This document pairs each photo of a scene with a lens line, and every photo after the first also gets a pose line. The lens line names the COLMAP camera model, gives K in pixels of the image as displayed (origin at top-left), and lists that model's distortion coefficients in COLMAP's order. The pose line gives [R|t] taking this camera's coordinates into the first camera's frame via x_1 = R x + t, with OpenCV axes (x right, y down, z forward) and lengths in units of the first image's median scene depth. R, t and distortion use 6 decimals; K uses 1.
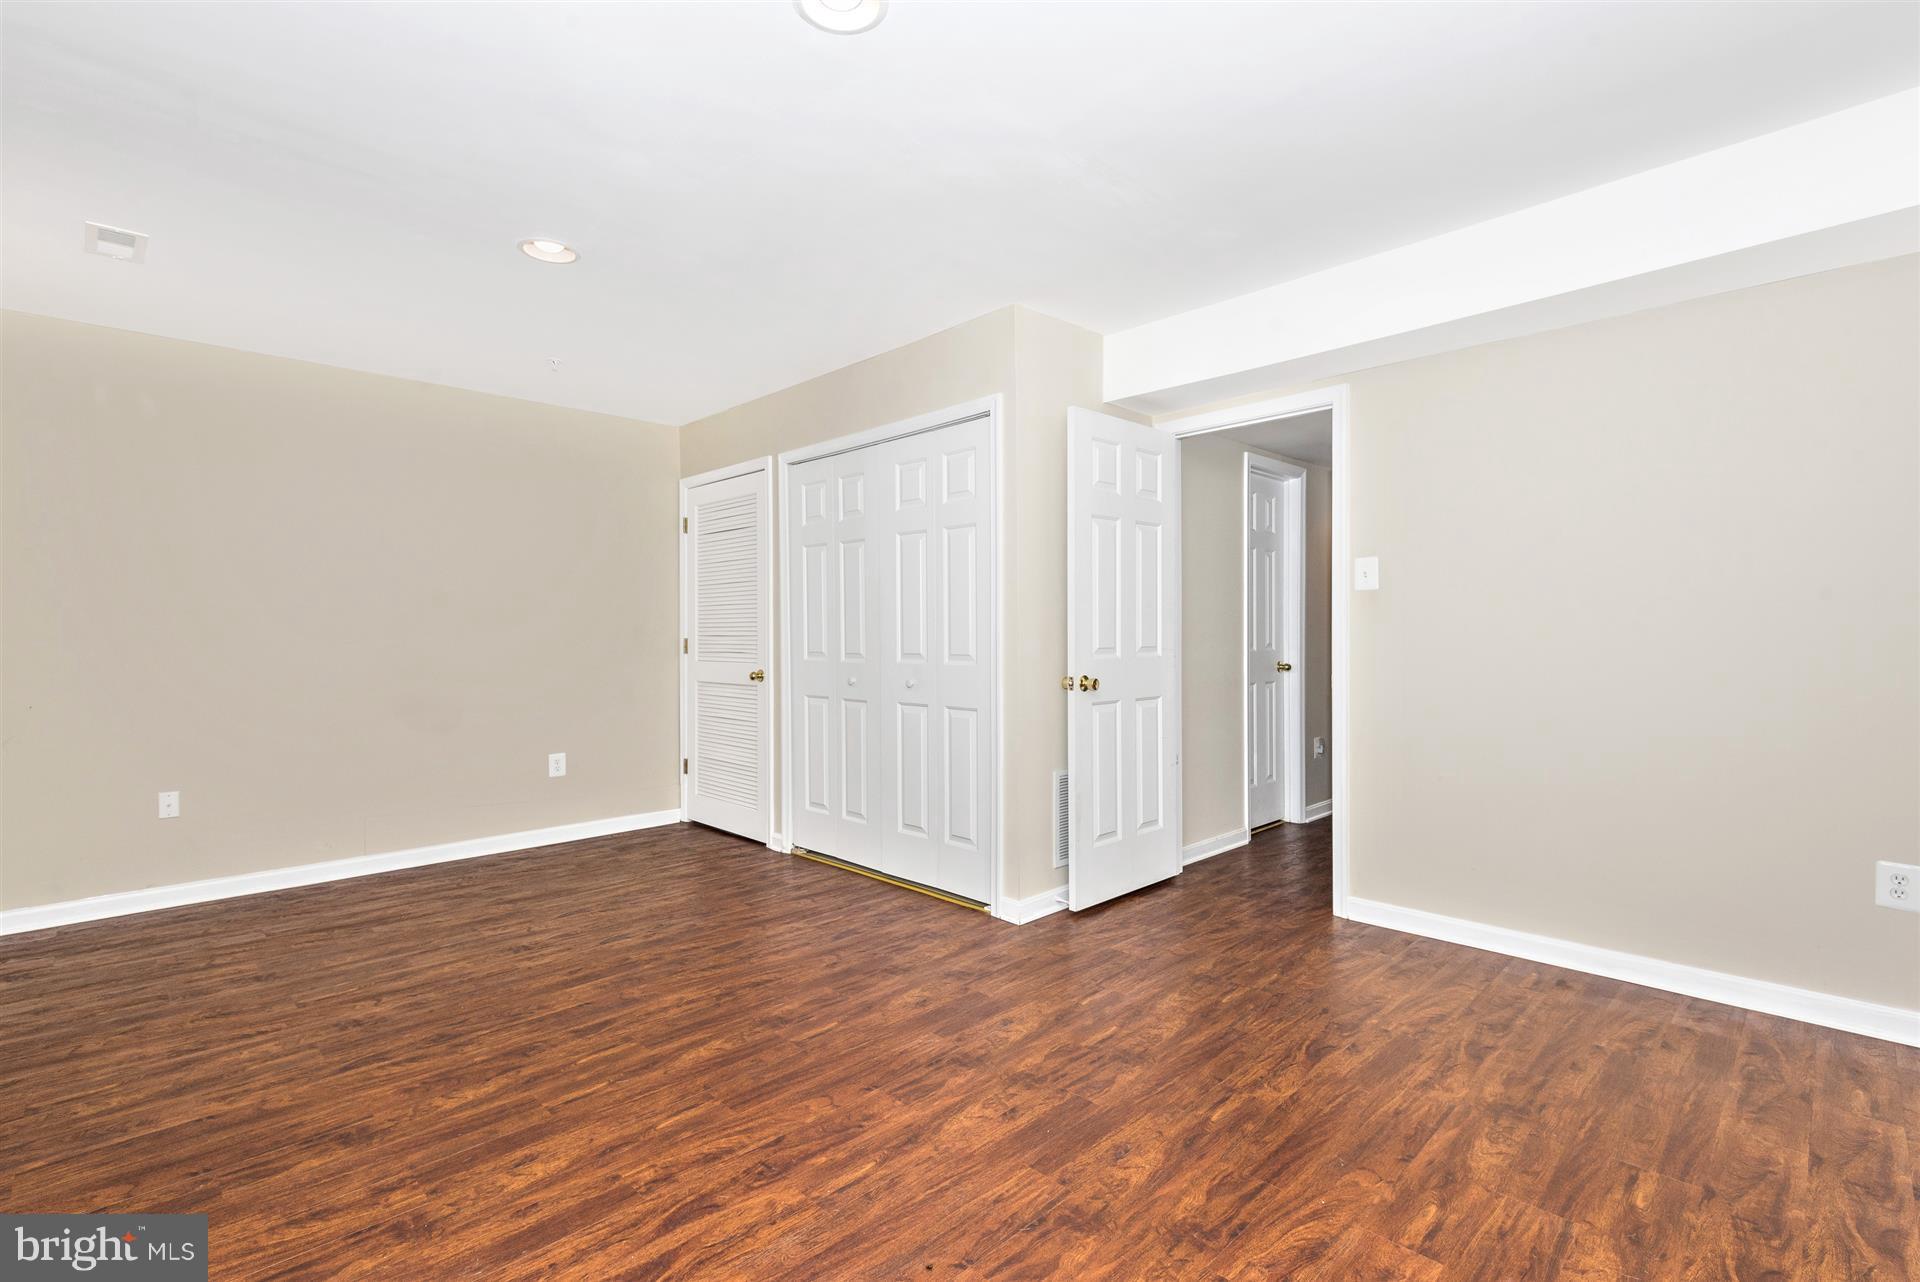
lens RADIAL K [[862.6, 0, 967.4], [0, 862.6, 646.8], [0, 0, 1]] dist [0.000427, -0.001281]
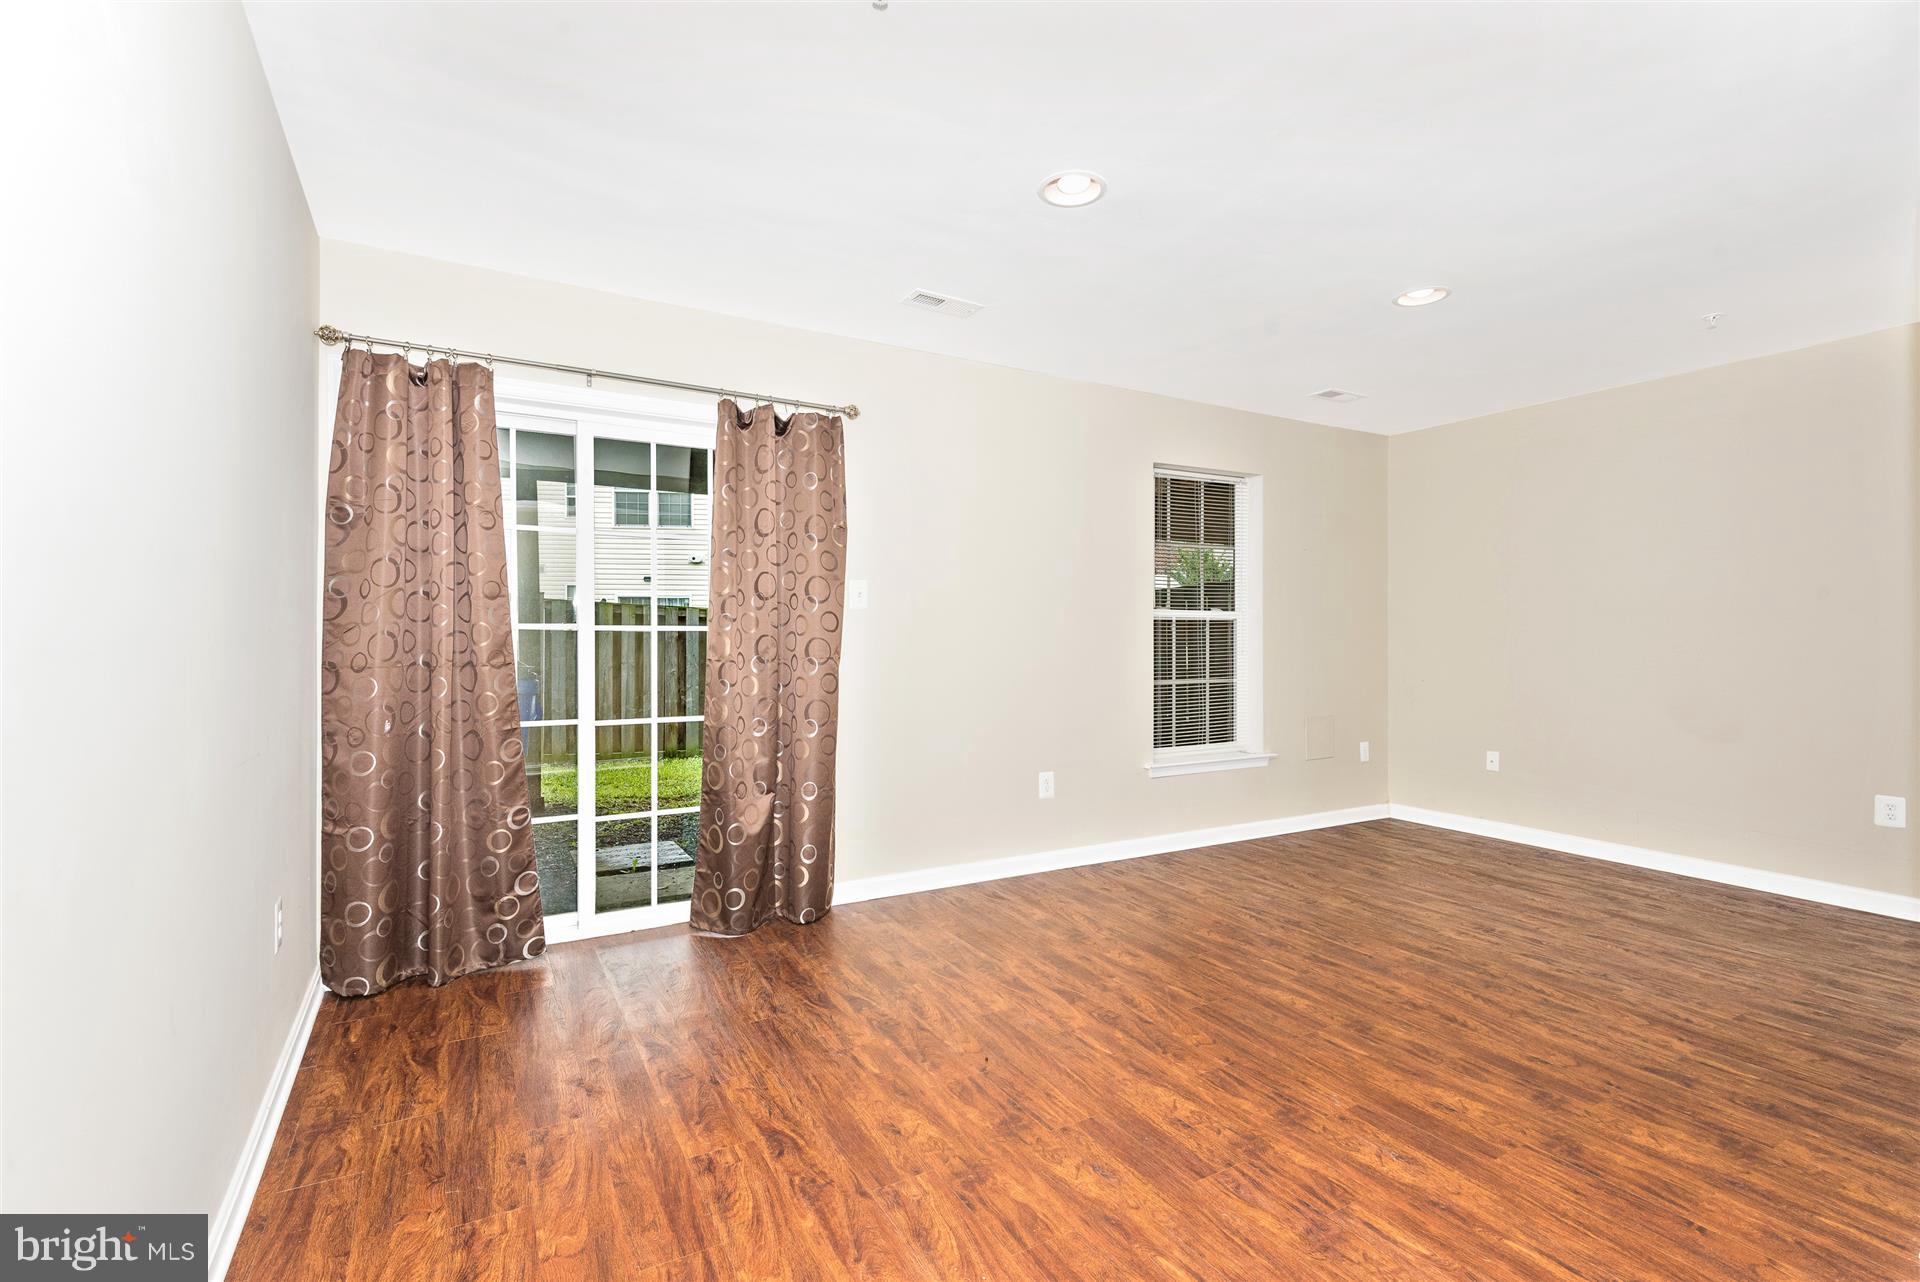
lens RADIAL K [[862.6, 0, 965.3], [0, 862.6, 629.1], [0, 0, 1]] dist [0.000427, -0.001281]
pose [[-0.245287, 0.003486, -0.969444, 0.797505], [-0.014546, 0.999868, 0.007276, -0.025436], [0.969341, 0.015886, -0.245204, 0.737410]]
